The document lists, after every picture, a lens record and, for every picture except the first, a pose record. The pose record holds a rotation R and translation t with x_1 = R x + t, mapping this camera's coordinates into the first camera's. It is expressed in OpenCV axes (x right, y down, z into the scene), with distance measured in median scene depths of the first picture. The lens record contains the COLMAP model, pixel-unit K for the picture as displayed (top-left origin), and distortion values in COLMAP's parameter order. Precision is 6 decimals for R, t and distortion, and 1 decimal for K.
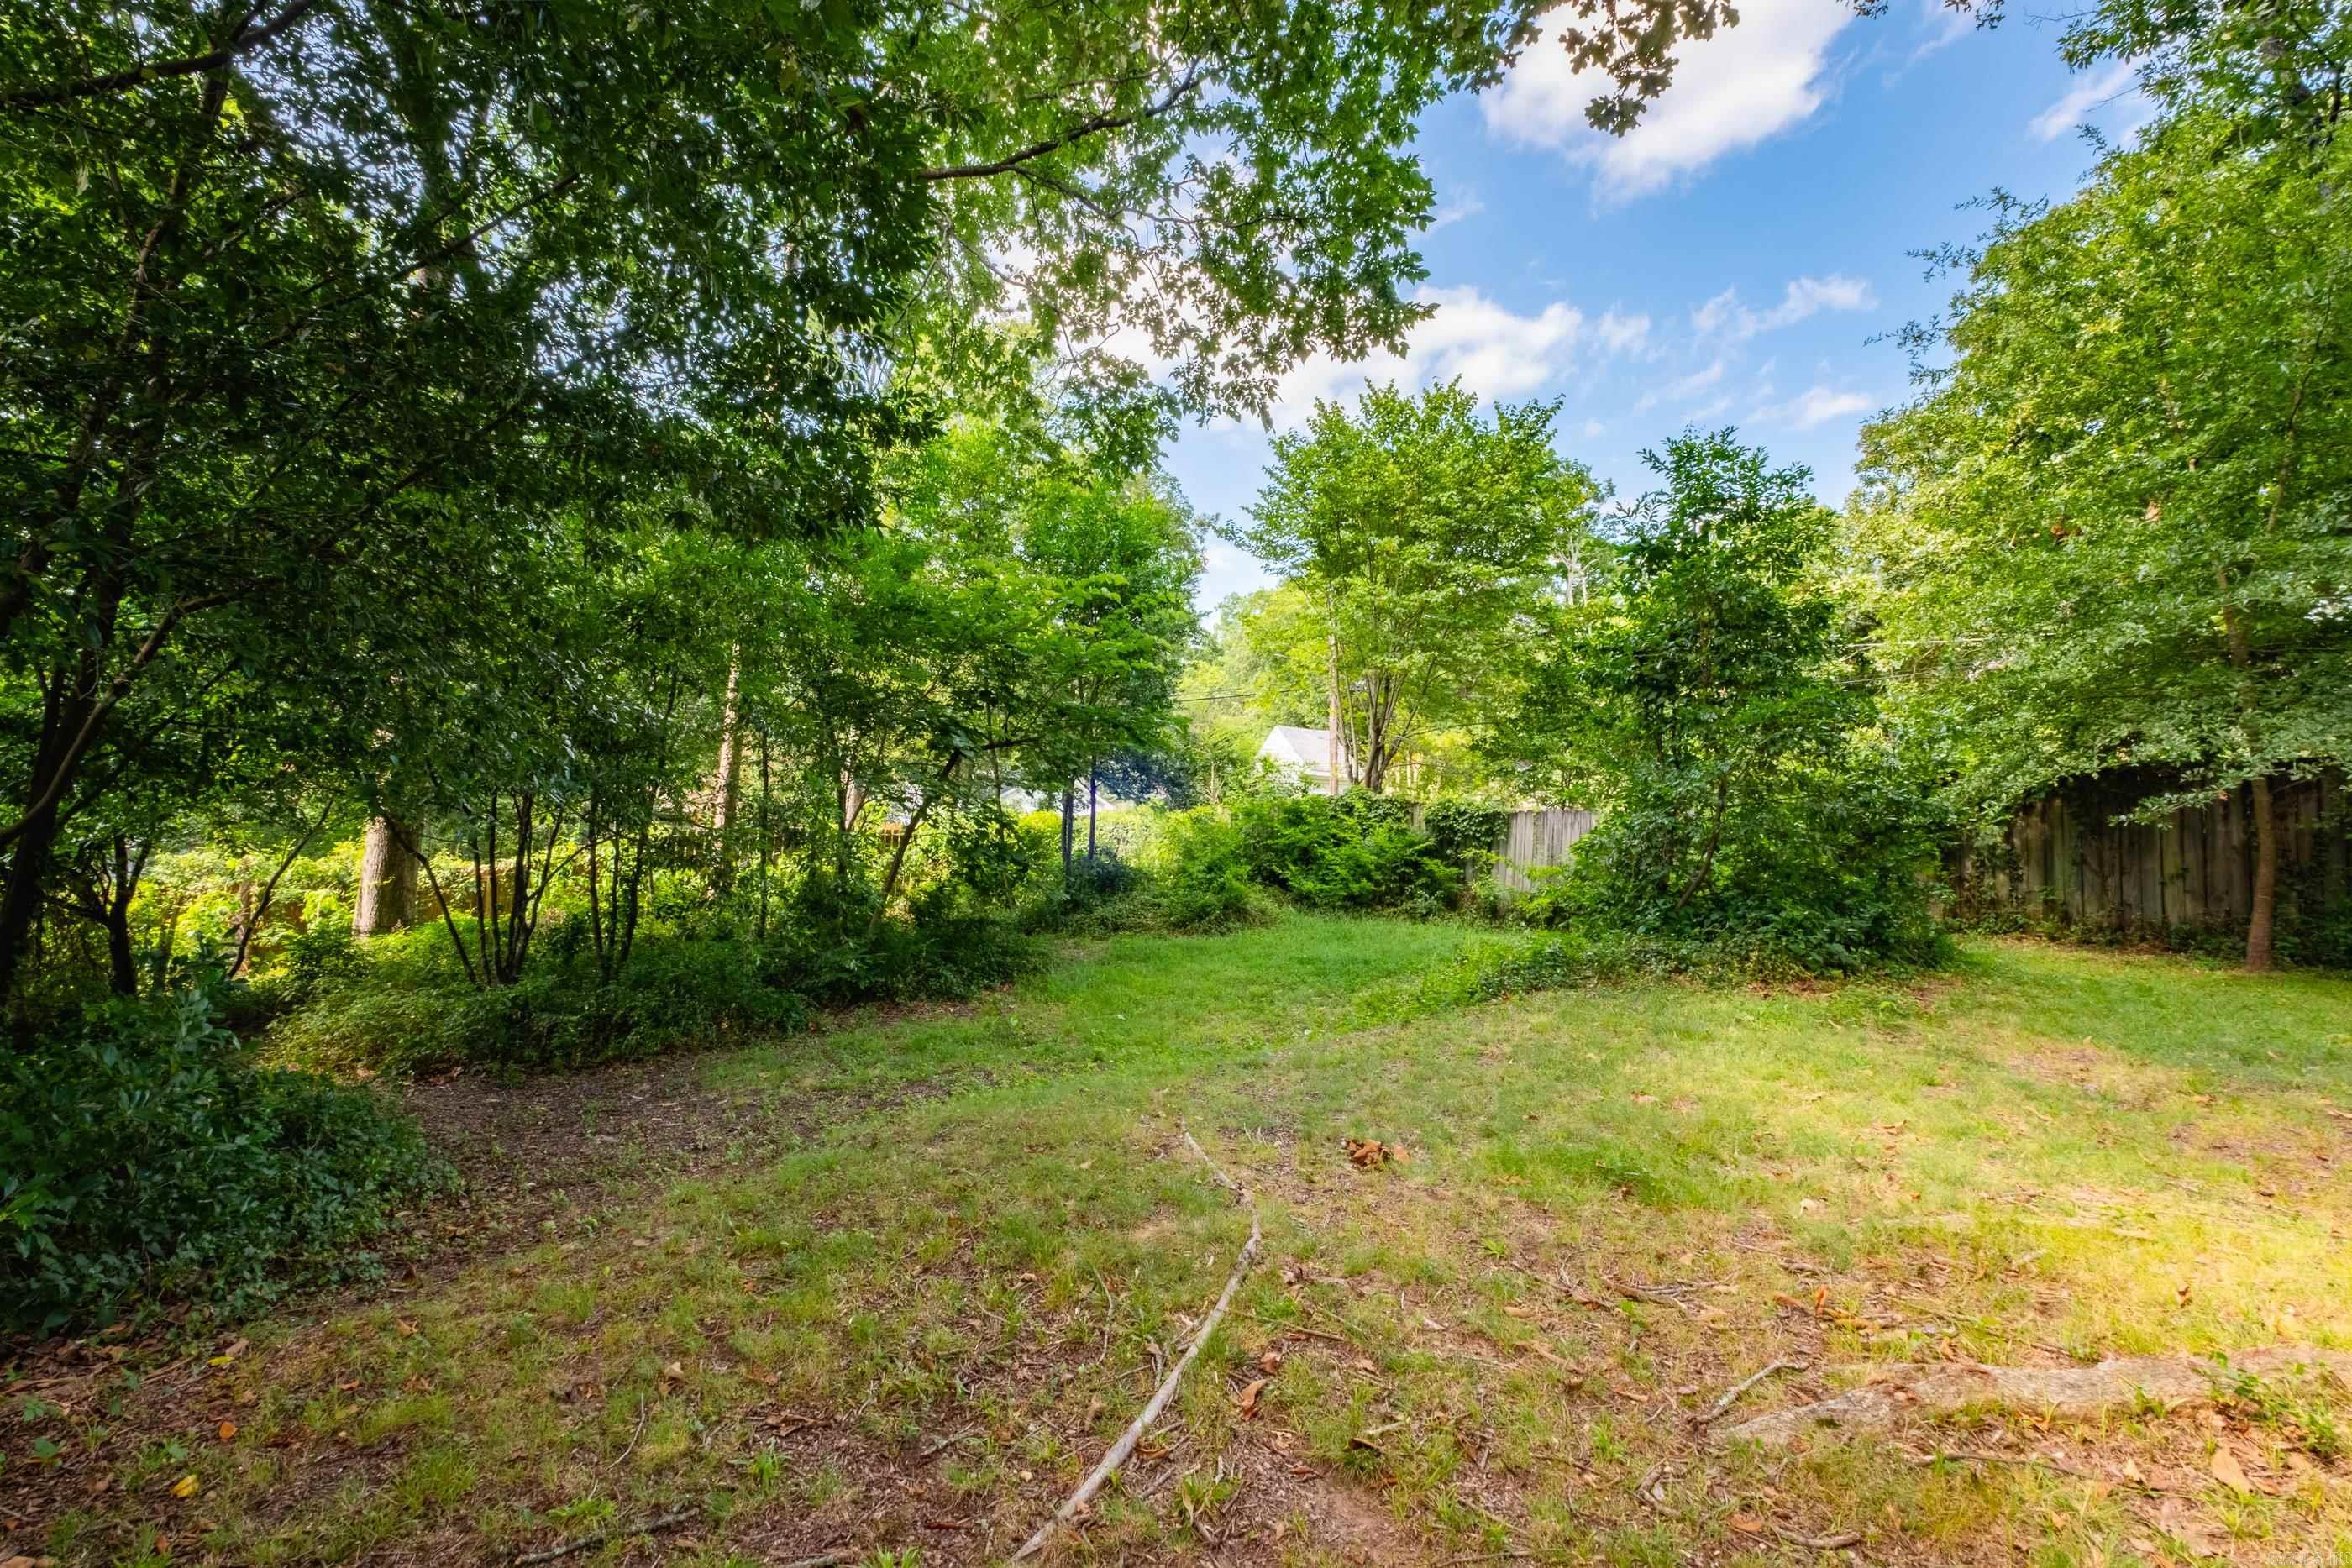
lens RADIAL K [[1015.0, 0, 1173.8], [0, 1015.0, 792.3], [0, 0, 1]] dist [0.000661, -0.000479]
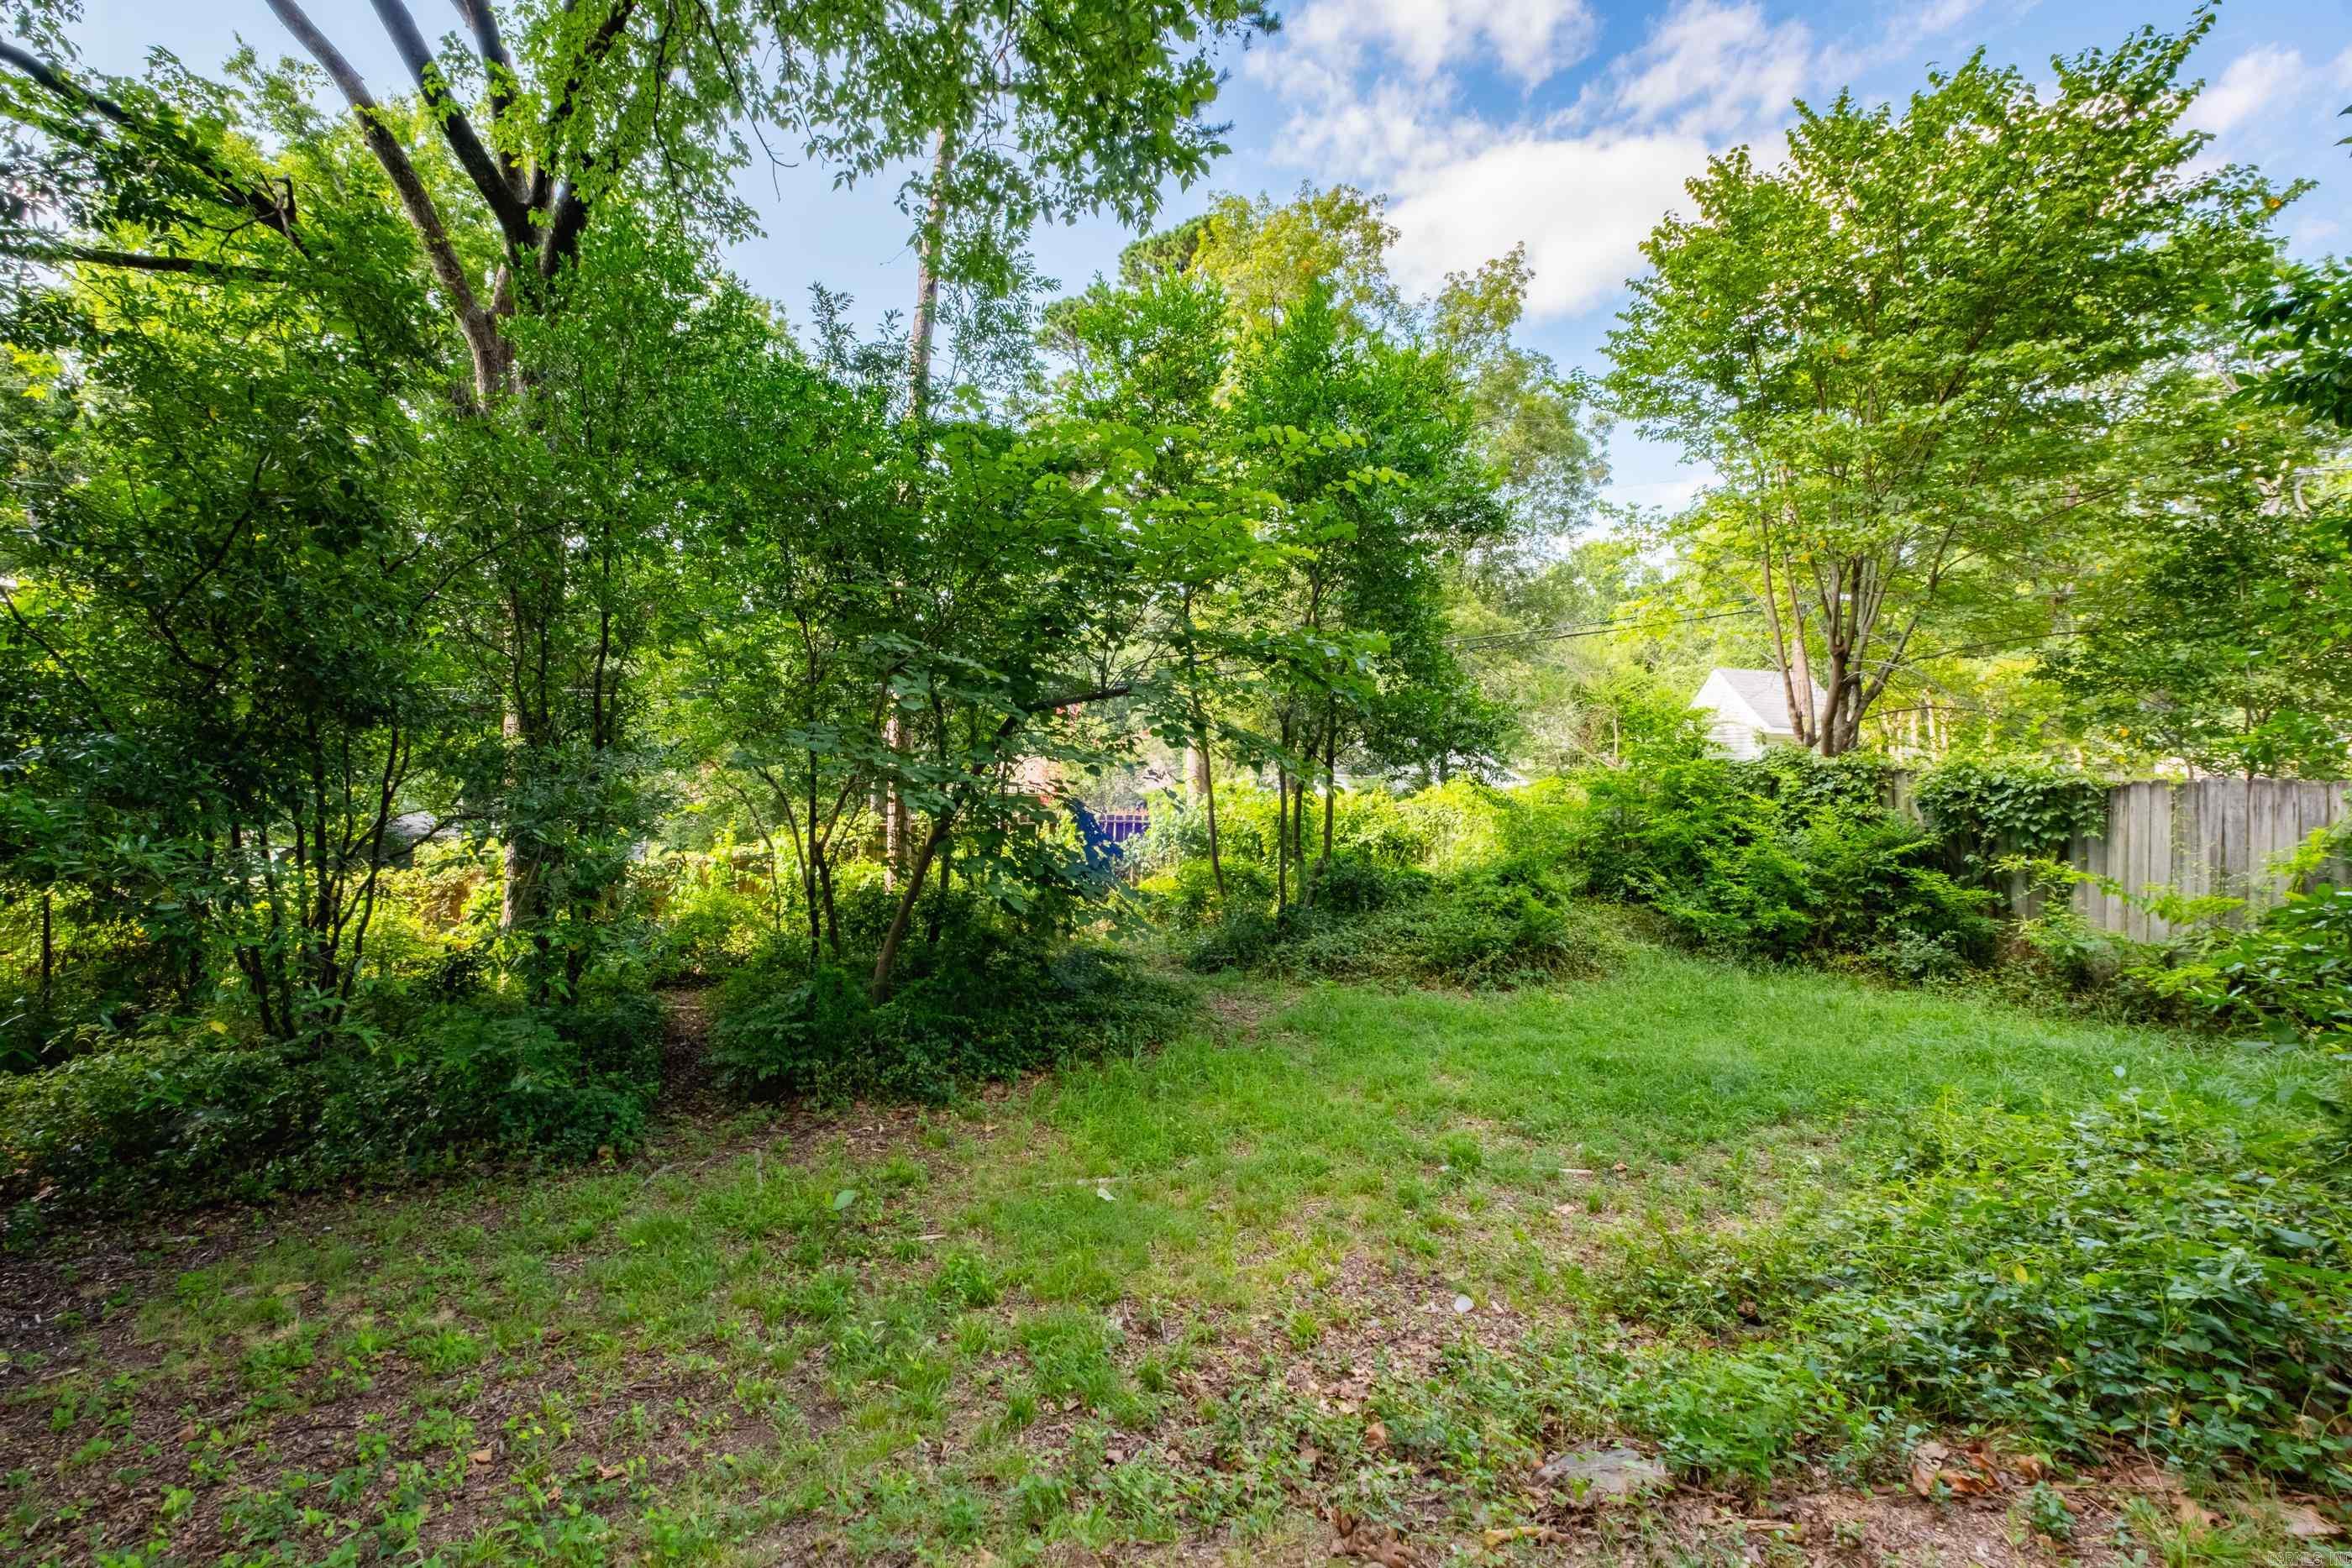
lens RADIAL K [[1002.0, 0, 1179.7], [0, 1002.0, 750.5], [0, 0, 1]] dist [0.000201, -0.000439]
pose [[0.898510, -0.029072, -0.437990, 0.125783], [0.020546, 0.999496, -0.024194, 0.004835], [0.438473, 0.012740, 0.898654, 0.325058]]
